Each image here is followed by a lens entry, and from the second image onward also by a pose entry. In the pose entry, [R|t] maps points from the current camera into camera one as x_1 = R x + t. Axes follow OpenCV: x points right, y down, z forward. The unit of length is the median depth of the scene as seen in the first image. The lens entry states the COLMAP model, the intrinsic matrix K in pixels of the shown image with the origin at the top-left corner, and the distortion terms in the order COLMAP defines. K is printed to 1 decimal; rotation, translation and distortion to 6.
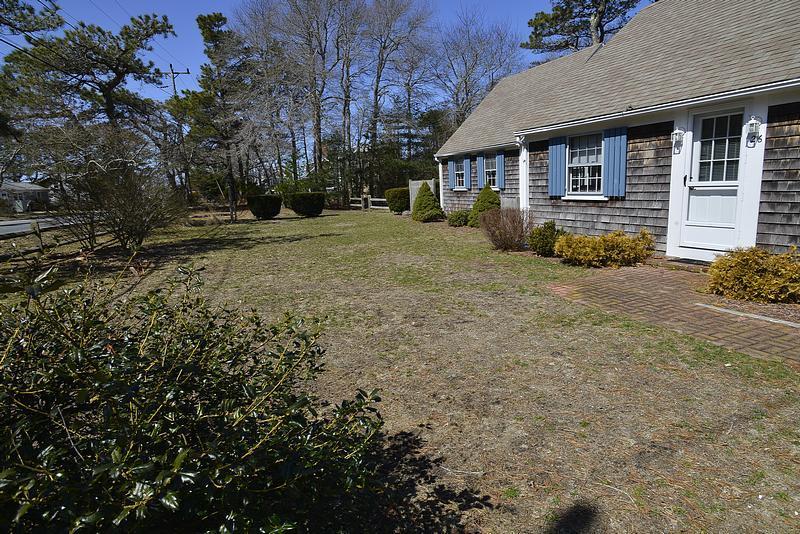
lens RADIAL K [[442.2, 0, 395.4], [0, 442.2, 265.7], [0, 0, 1]] dist [-0.005211, -0.001581]
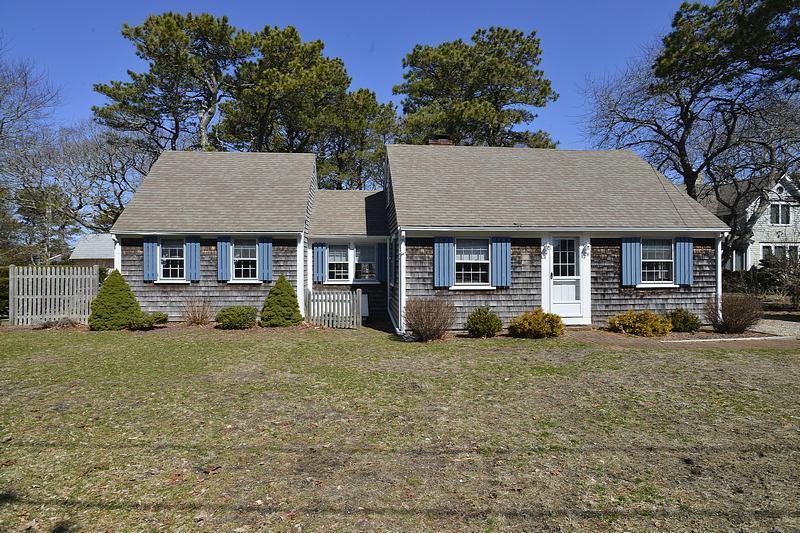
lens RADIAL K [[442.2, 0, 395.4], [0, 442.2, 265.2], [0, 0, 1]] dist [-0.005211, -0.001581]
pose [[0.327566, 0.050634, 0.943471, -0.947056], [0.159616, 0.981245, -0.108078, -0.135365], [-0.931248, 0.185996, 0.313340, 0.933516]]
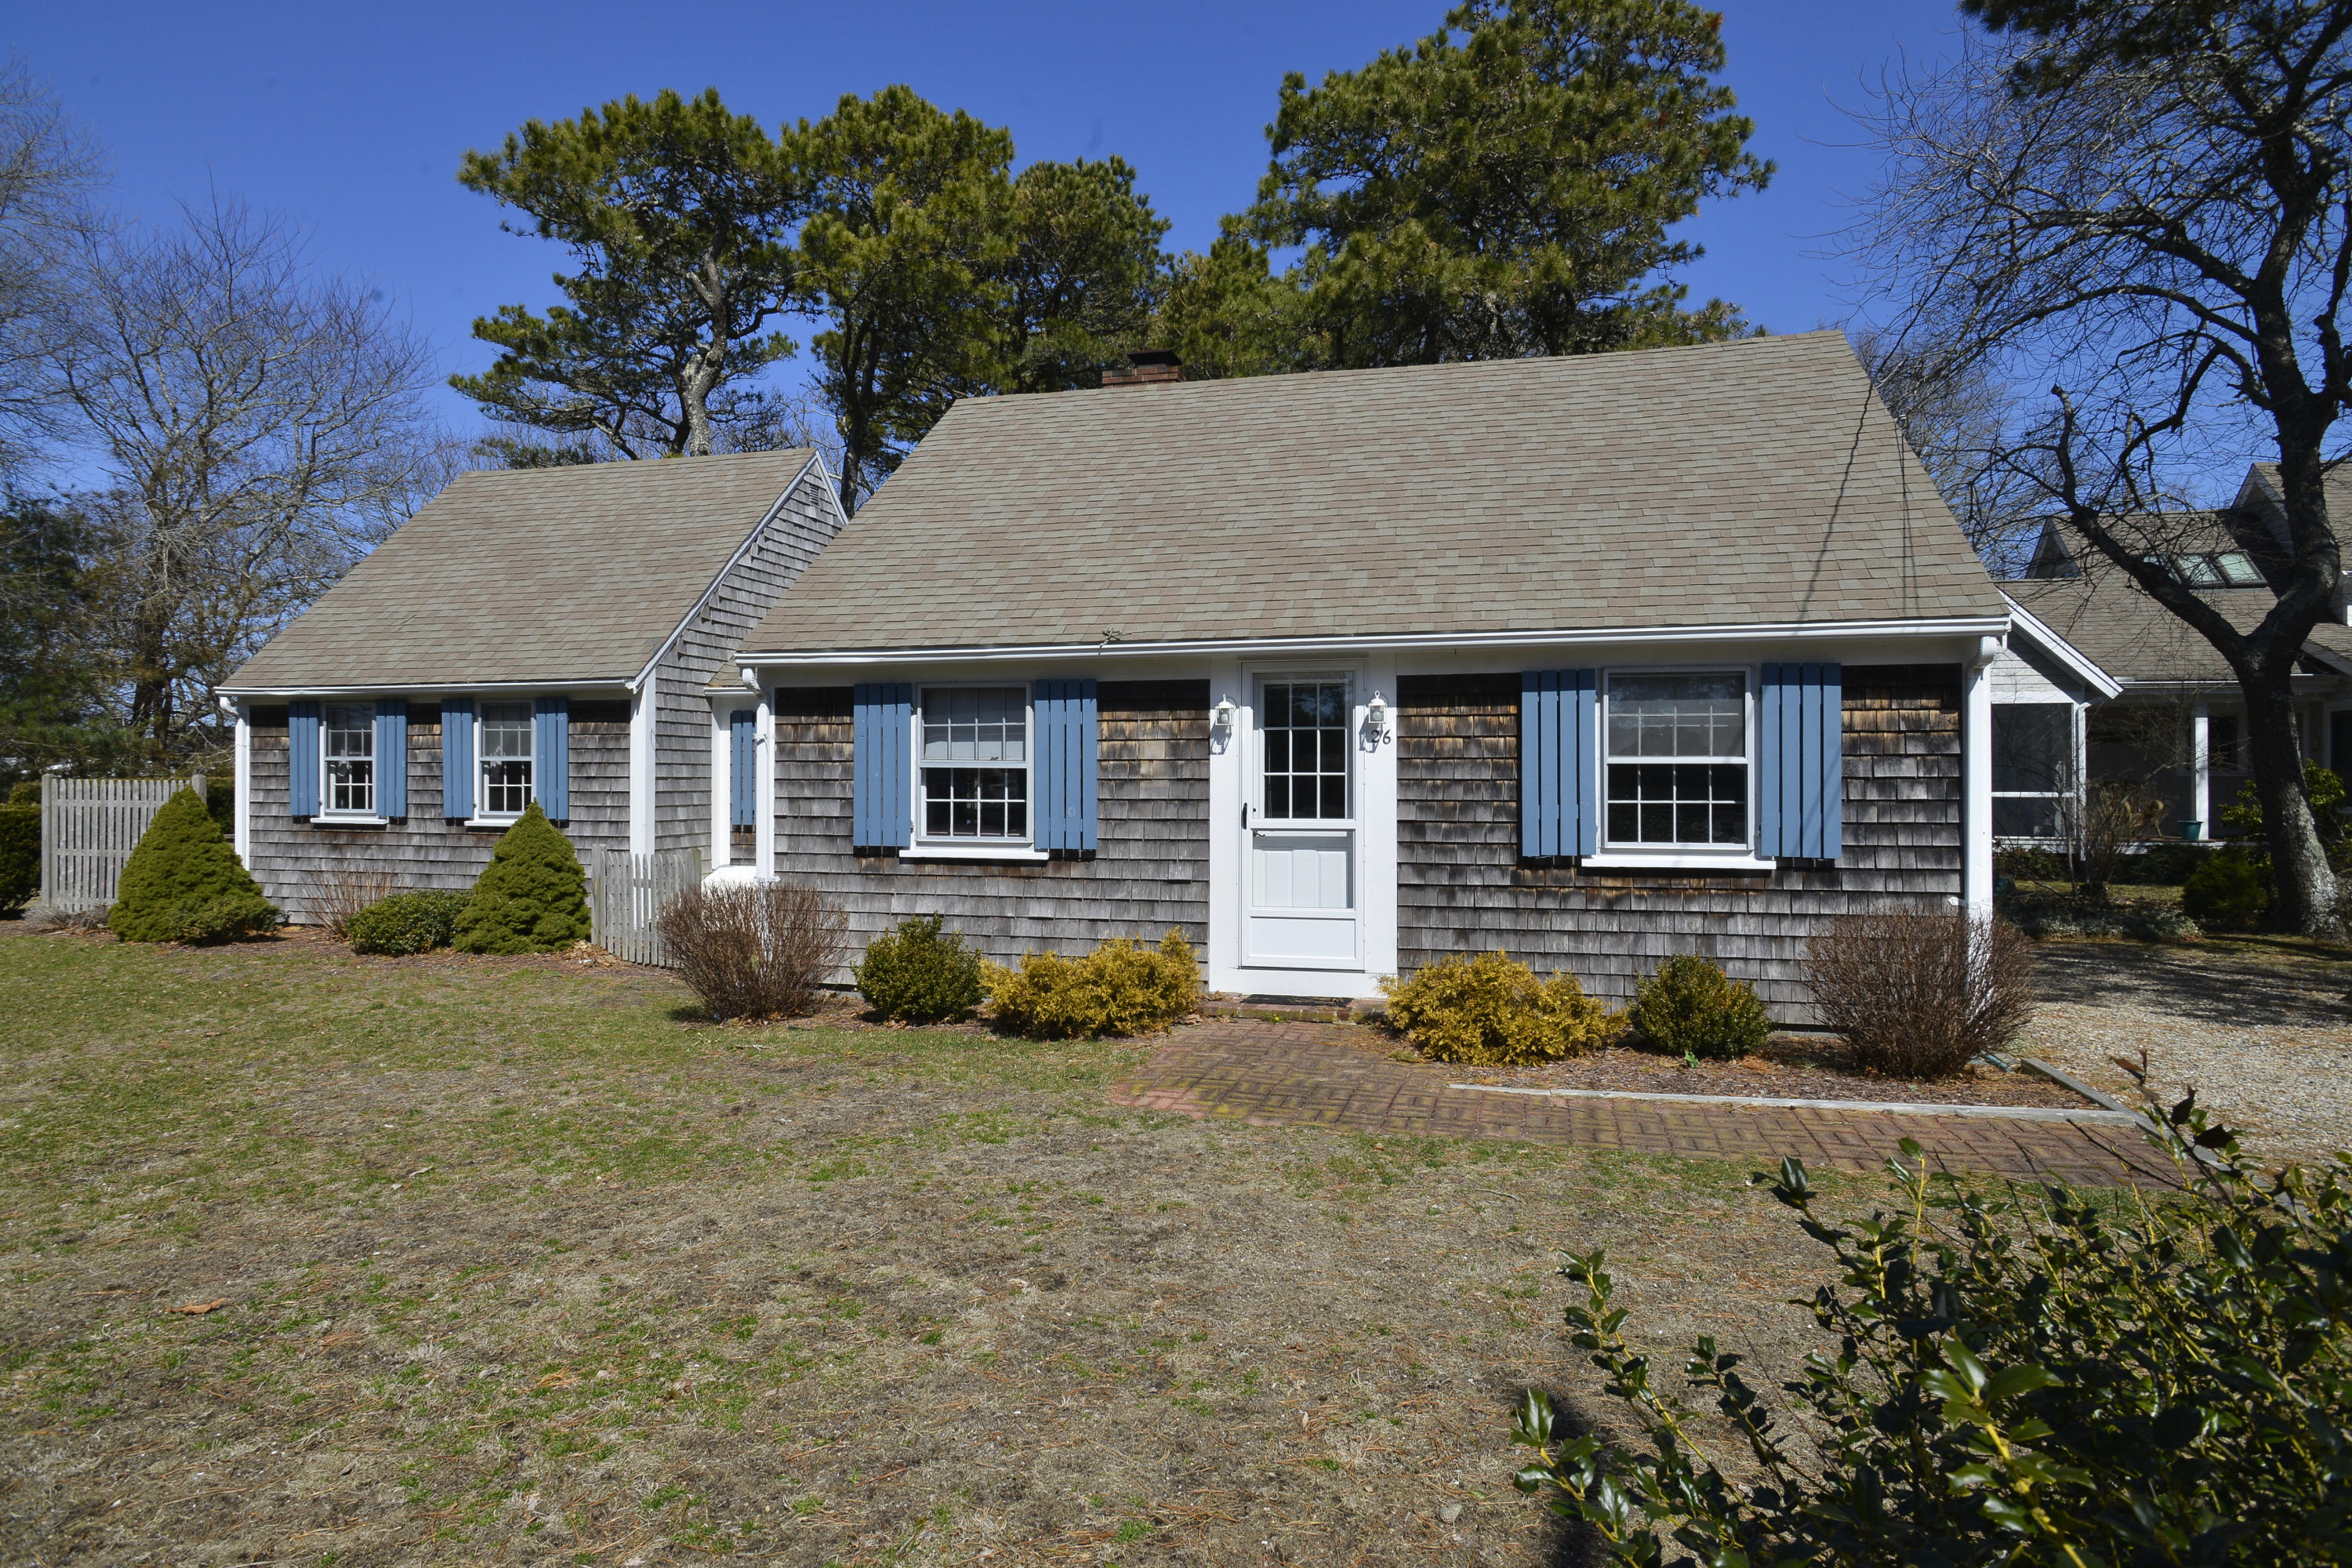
lens RADIAL K [[1315.4, 0, 1176.0], [0, 1315.4, 773.7], [0, 0, 1]] dist [-0.011457, -0.000688]
pose [[0.625624, 0.057245, 0.778022, -0.371488], [0.110743, 0.980688, -0.161208, -0.027867], [-0.772224, 0.187016, 0.607202, 0.230397]]
